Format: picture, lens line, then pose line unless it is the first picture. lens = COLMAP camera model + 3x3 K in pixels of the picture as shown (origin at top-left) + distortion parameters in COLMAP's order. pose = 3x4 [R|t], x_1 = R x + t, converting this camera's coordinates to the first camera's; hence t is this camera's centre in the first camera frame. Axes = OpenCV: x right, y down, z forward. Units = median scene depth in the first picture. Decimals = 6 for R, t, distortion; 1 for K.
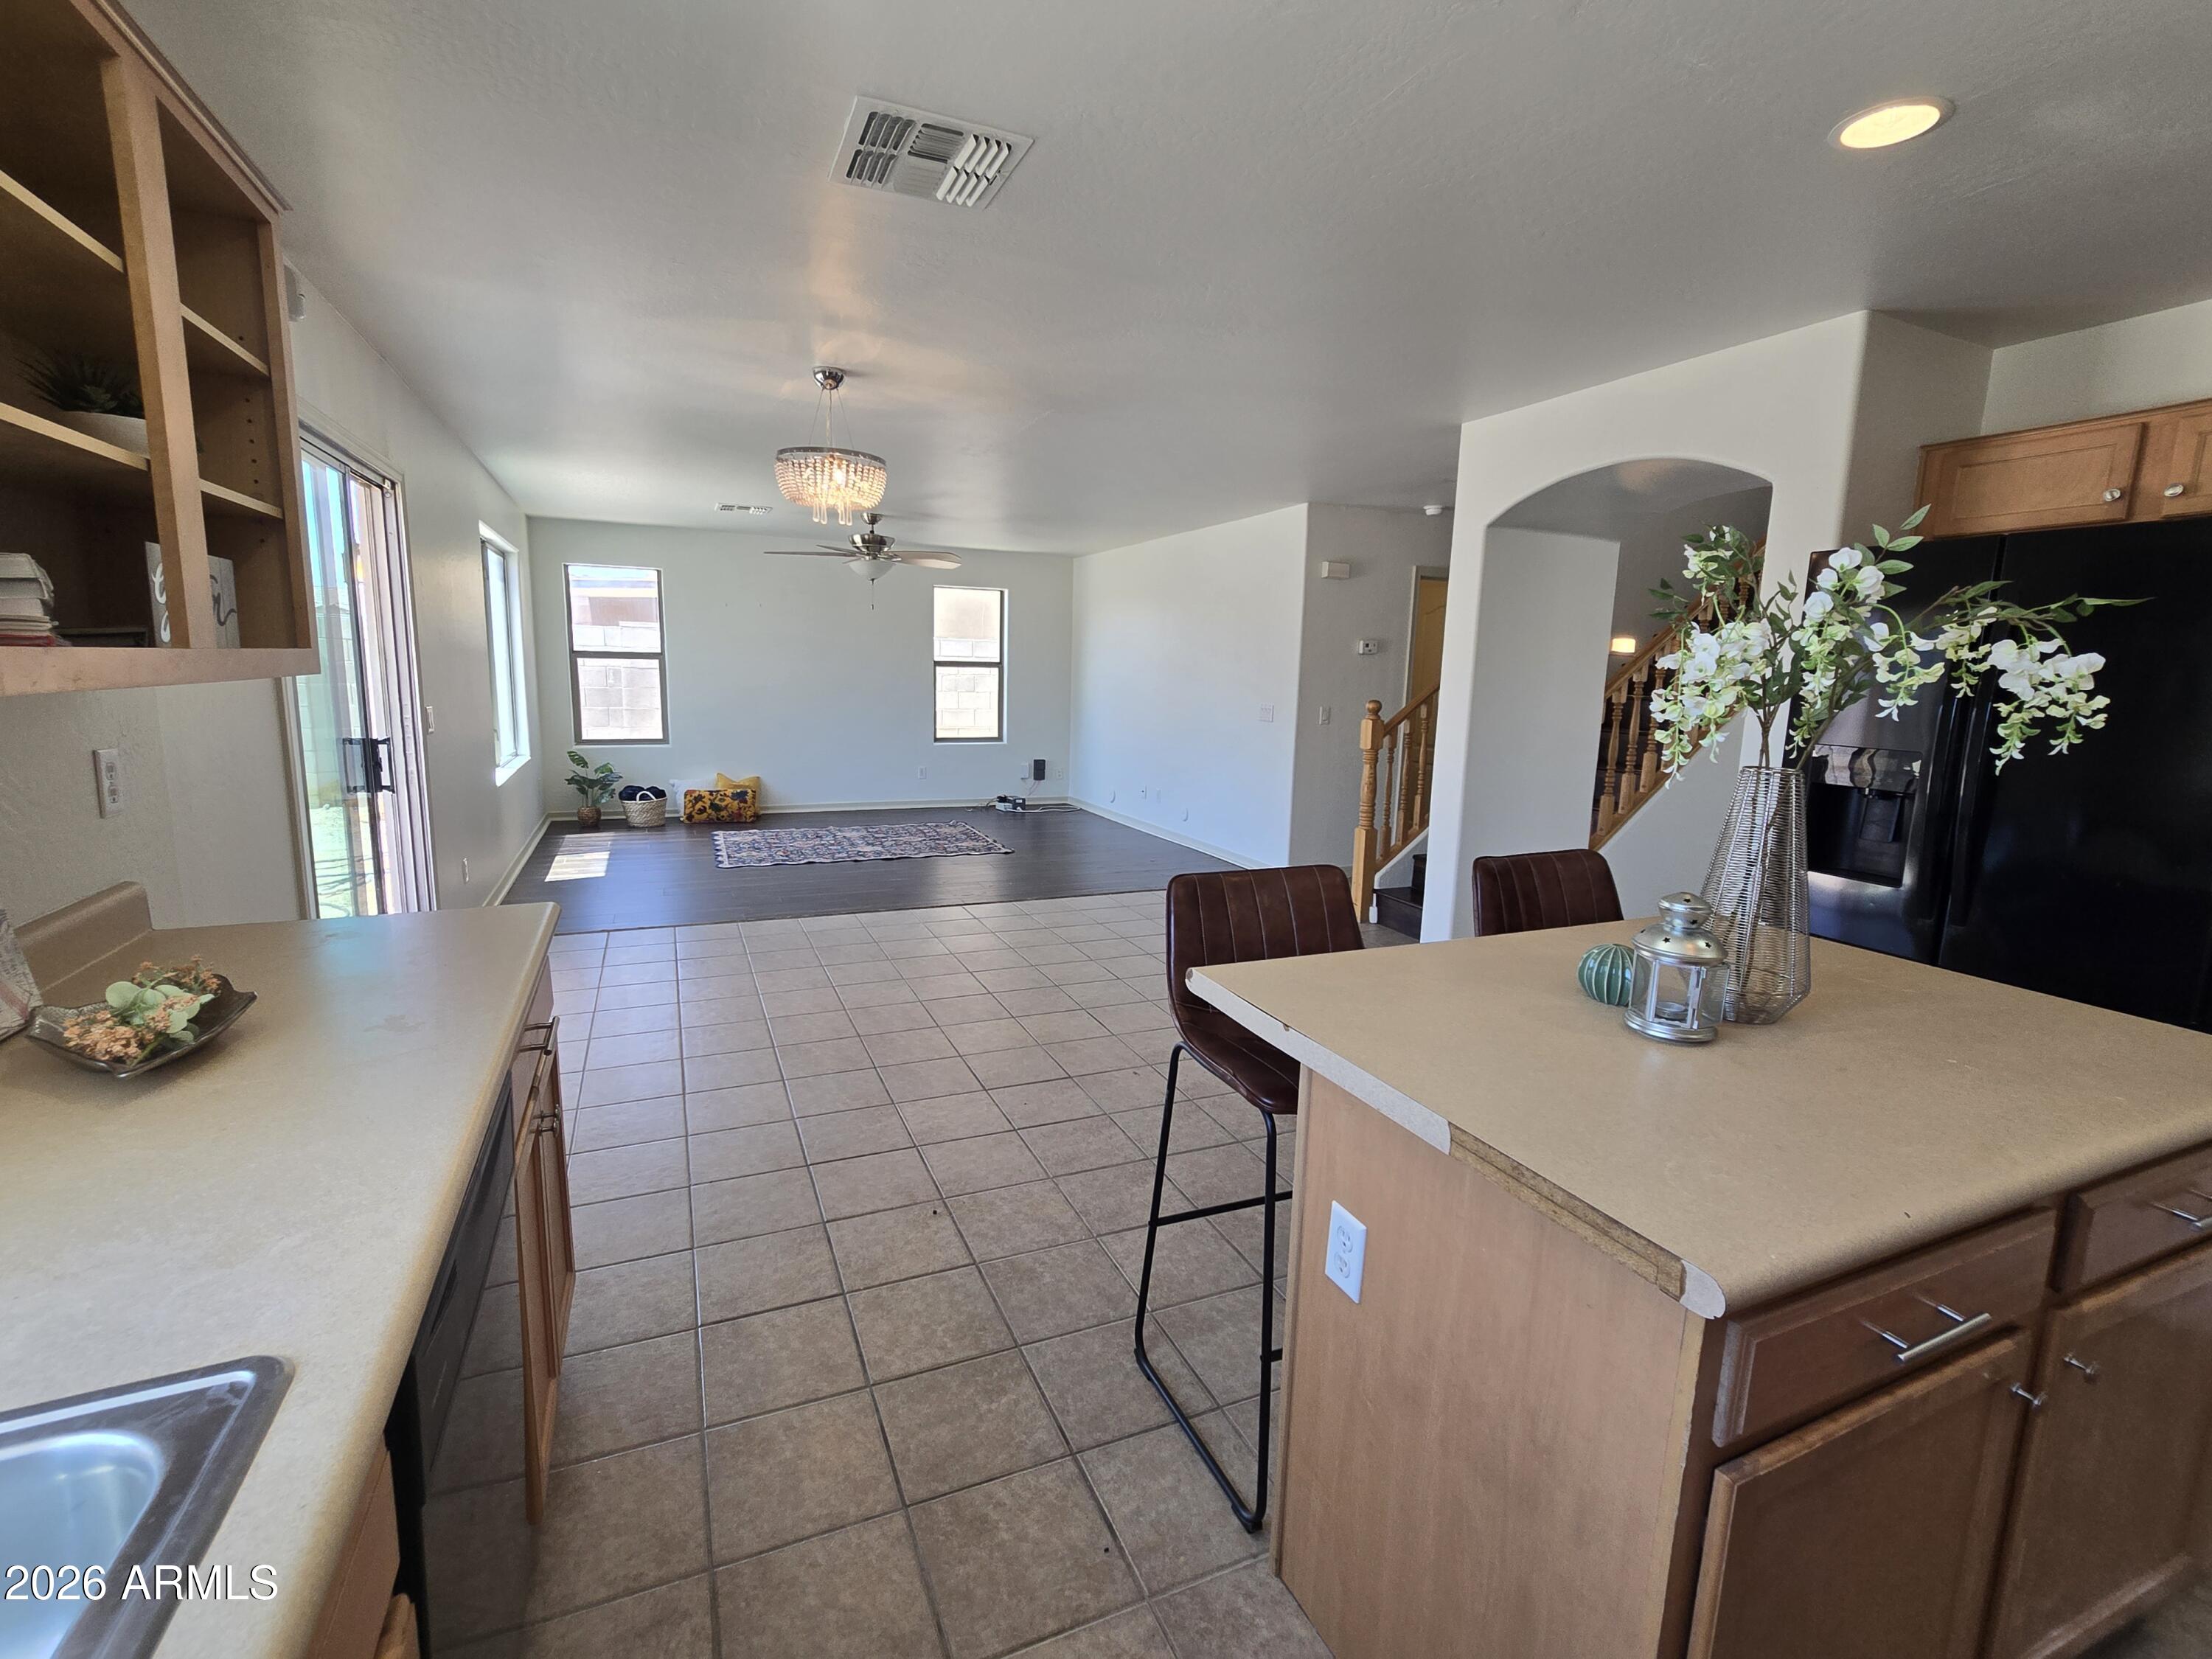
lens RADIAL K [[988.4, 0, 1094.2], [0, 988.4, 822.1], [0, 0, 1]] dist [-0.009920, 0.003096]
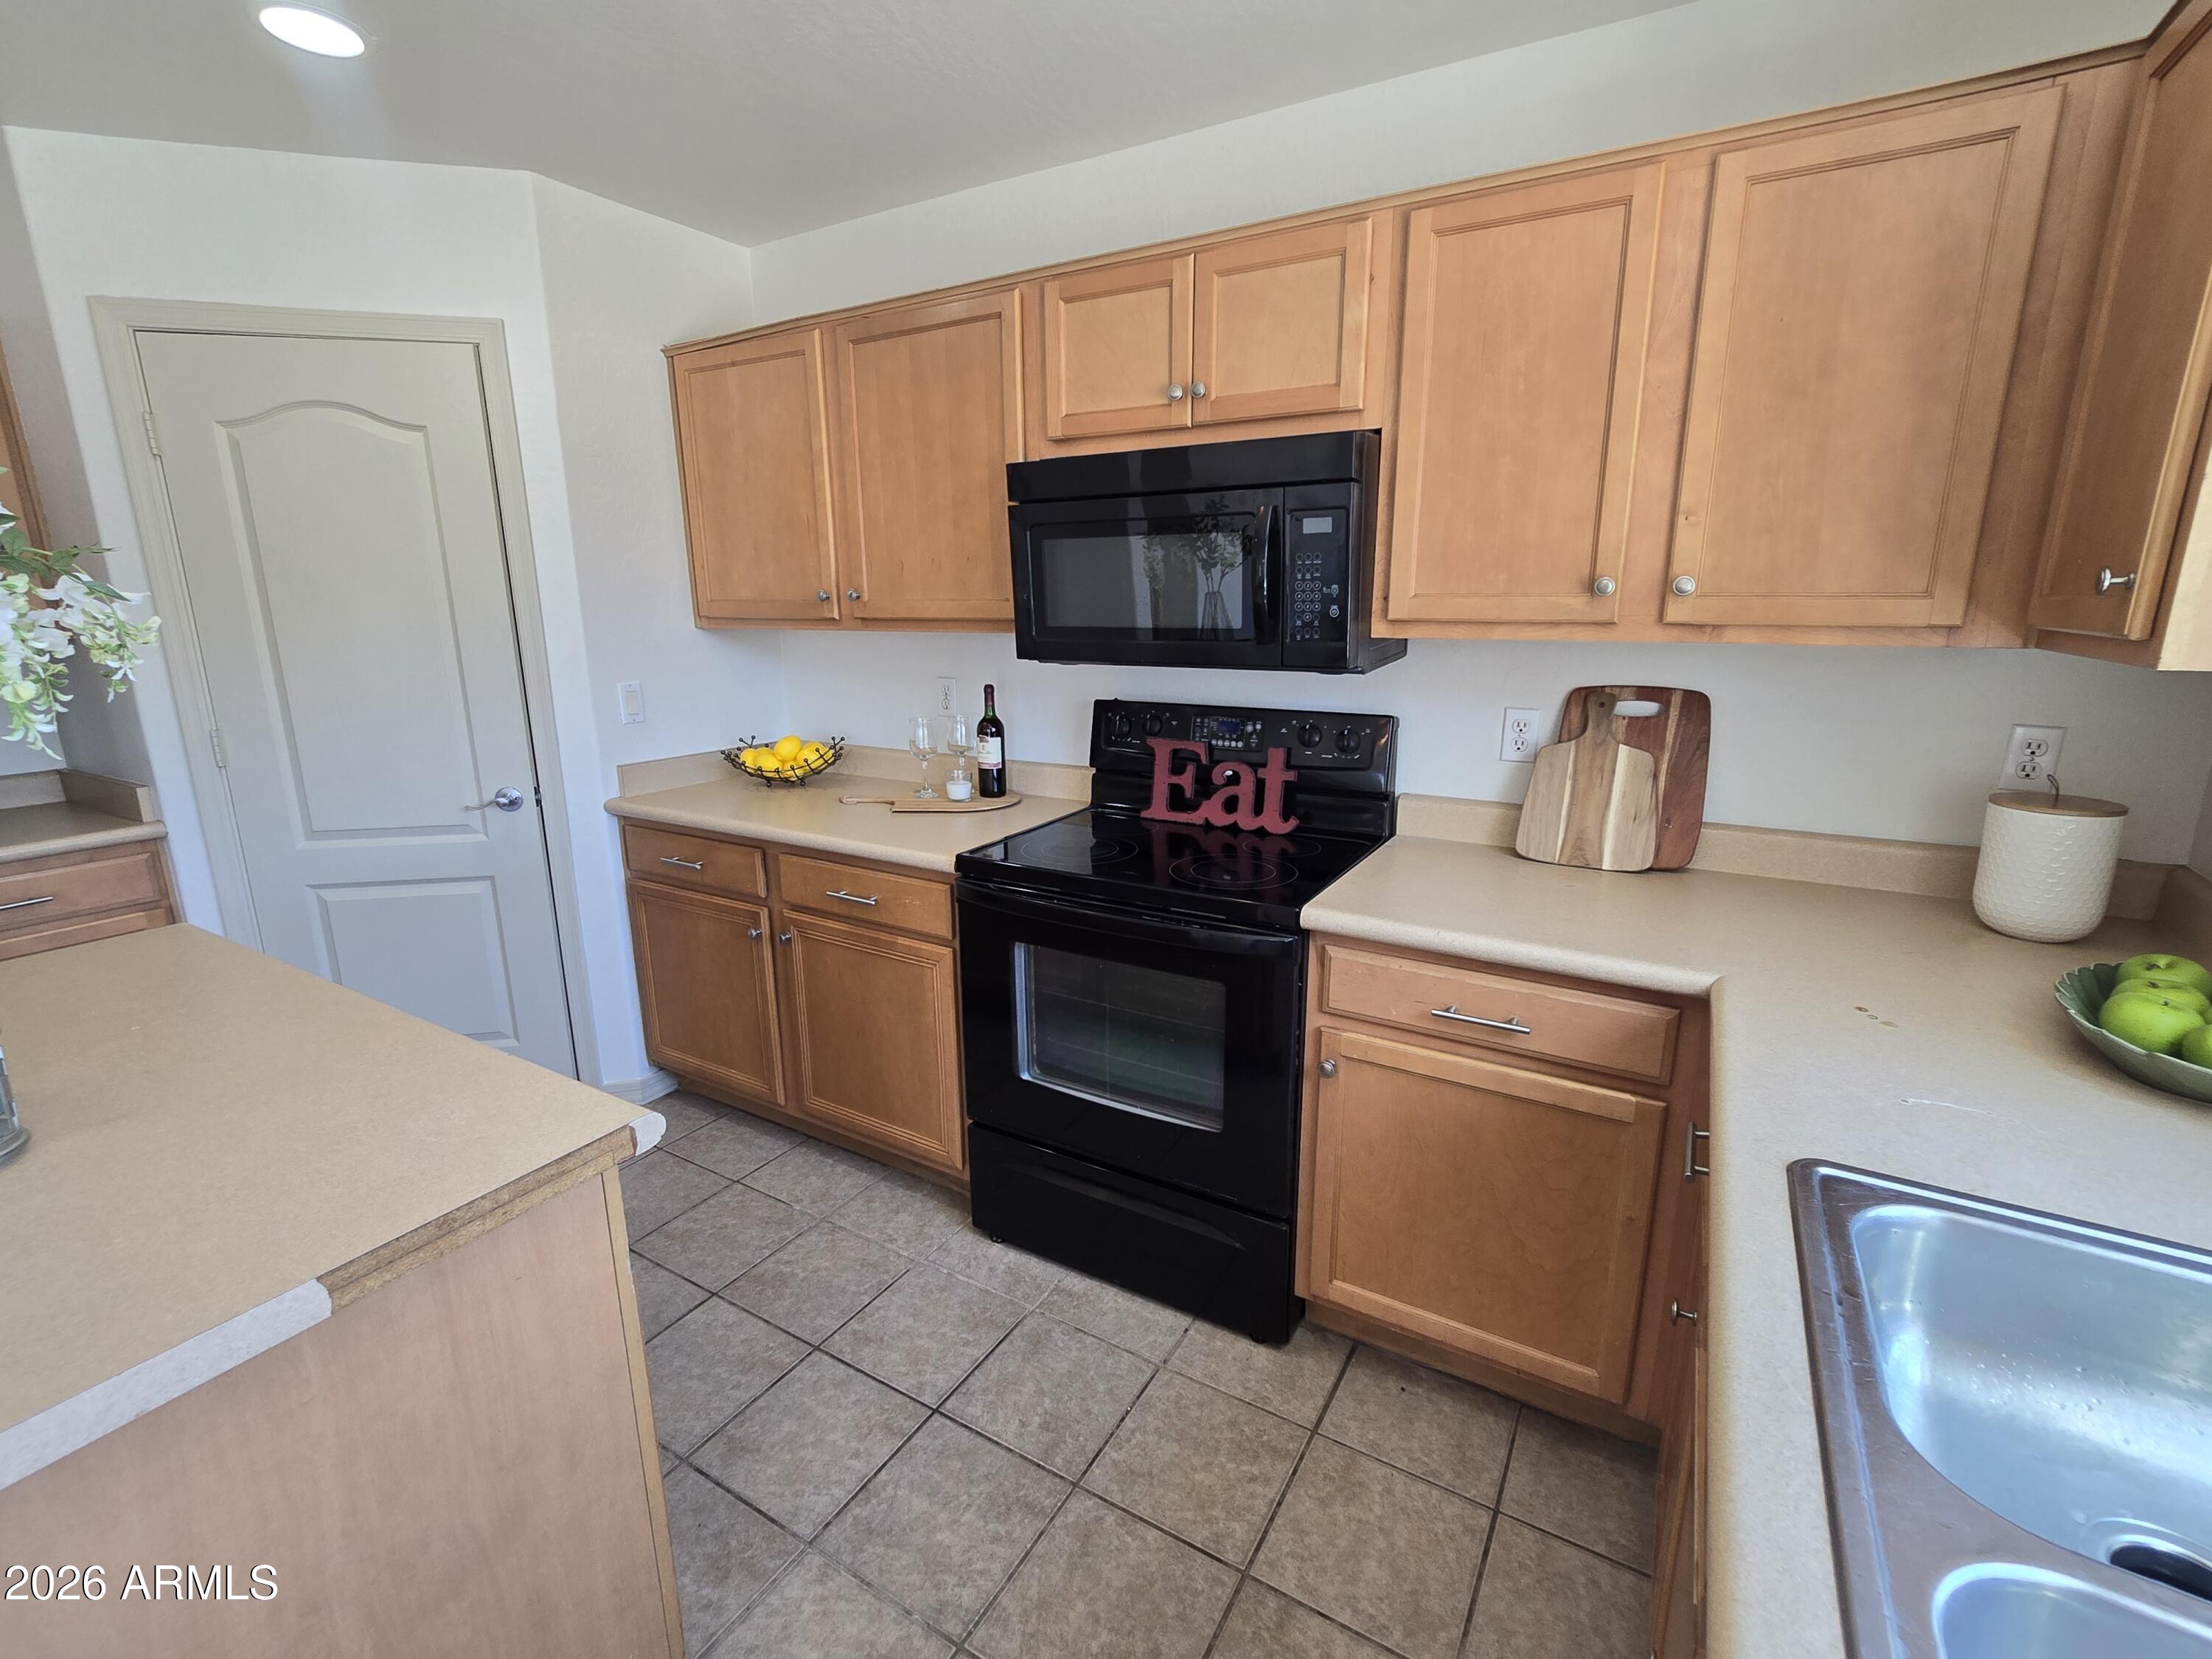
lens RADIAL K [[988.4, 0, 1104.1], [0, 988.4, 832.3], [0, 0, 1]] dist [-0.009920, 0.003096]
pose [[-0.577994, -0.211208, 0.788235, -0.398534], [0.124846, 0.931667, 0.341188, -0.148678], [-0.806434, 0.295613, -0.512130, 0.662881]]
